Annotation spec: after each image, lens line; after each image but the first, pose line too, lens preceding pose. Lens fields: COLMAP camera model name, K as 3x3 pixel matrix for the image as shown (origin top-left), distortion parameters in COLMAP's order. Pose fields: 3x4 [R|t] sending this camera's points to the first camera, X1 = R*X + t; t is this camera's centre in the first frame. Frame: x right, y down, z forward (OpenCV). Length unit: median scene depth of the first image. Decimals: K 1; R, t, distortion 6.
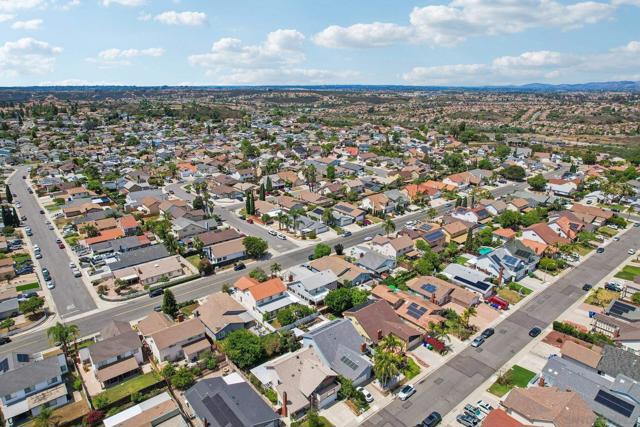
lens RADIAL K [[409.9, 0, 321.0], [0, 409.9, 213.6], [0, 0, 1]] dist [-0.069231, 0.051603]
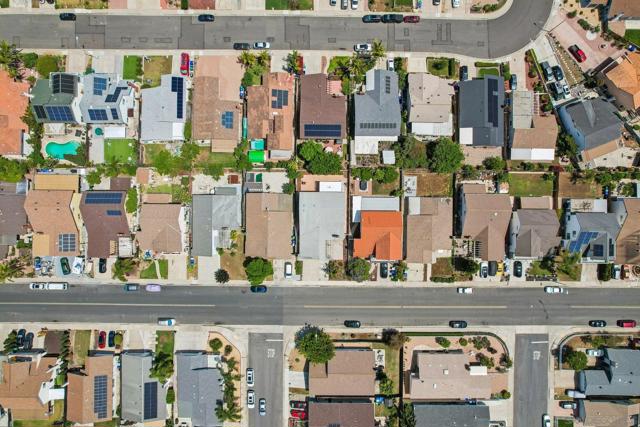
lens RADIAL K [[409.9, 0, 321.0], [0, 409.9, 213.6], [0, 0, 1]] dist [-0.069231, 0.051603]
pose [[-0.763413, -0.645799, -0.011997, -0.007203], [0.188982, -0.241084, 0.951927, -0.620947], [-0.617646, 0.724446, 0.306091, 0.705913]]
